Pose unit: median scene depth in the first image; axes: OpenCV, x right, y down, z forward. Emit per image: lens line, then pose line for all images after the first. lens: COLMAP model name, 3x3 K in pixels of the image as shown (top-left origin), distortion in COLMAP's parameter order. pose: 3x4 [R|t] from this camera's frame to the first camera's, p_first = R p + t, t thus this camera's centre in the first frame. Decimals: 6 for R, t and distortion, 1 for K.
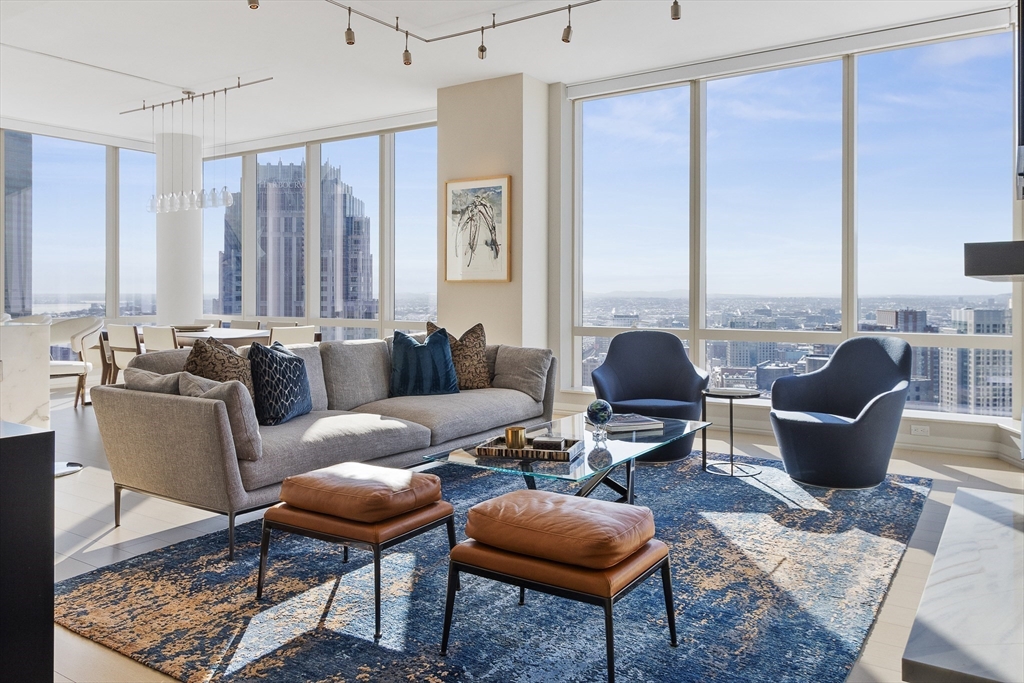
lens RADIAL K [[735.2, 0, 557.5], [0, 735.2, 292.5], [0, 0, 1]] dist [0.009576, 0.002331]
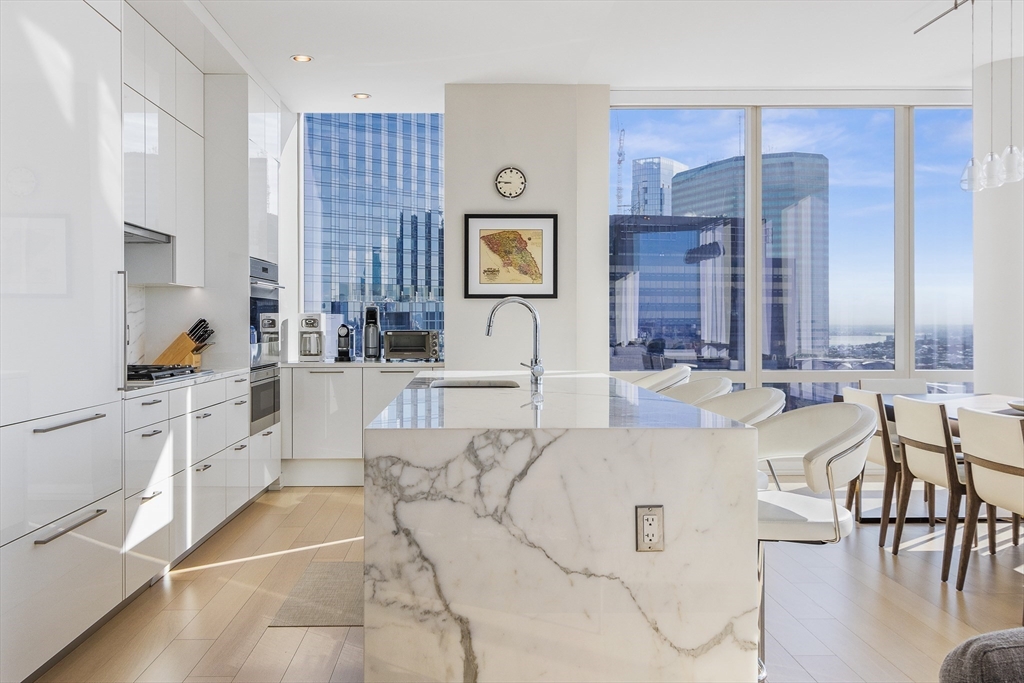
lens RADIAL K [[863.1, 0, 483.4], [0, 863.1, 323.7], [0, 0, 1]] dist [0.003712, -0.003212]
pose [[0.540072, -0.003276, -0.841612, -0.311892], [0.003535, 0.999992, -0.001624, -0.015495], [0.841611, -0.002098, 0.540080, 0.530042]]
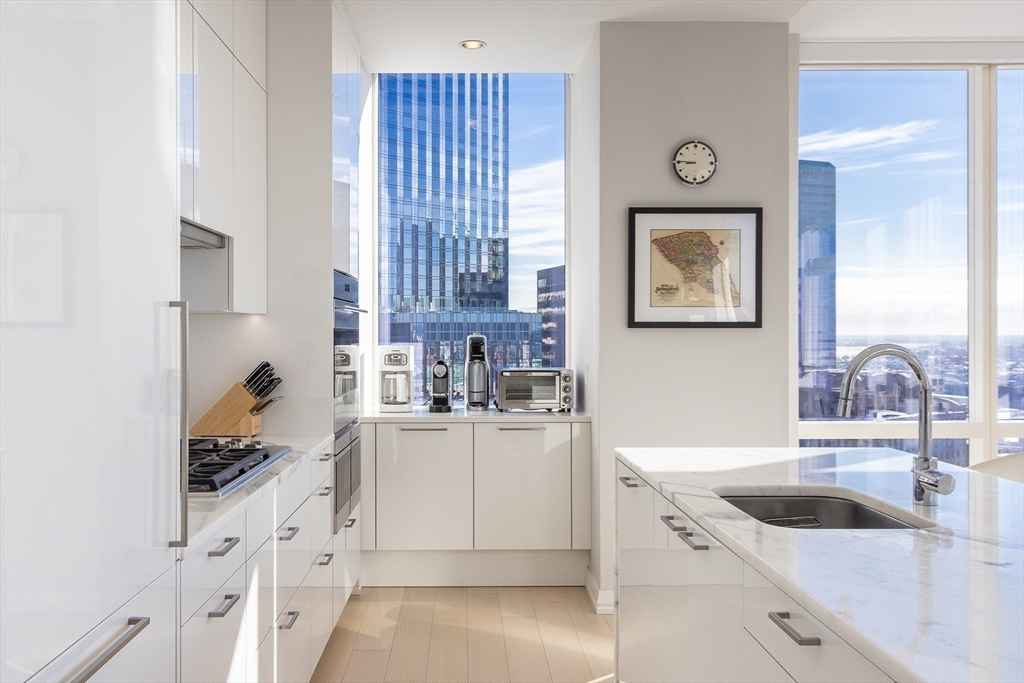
lens RADIAL K [[863.1, 0, 472.1], [0, 863.1, 333.6], [0, 0, 1]] dist [0.003712, -0.003212]
pose [[0.534020, -0.003534, -0.845464, -0.702939], [0.003867, 0.999991, -0.001738, -0.045909], [0.845463, -0.002342, 0.534029, 0.577470]]
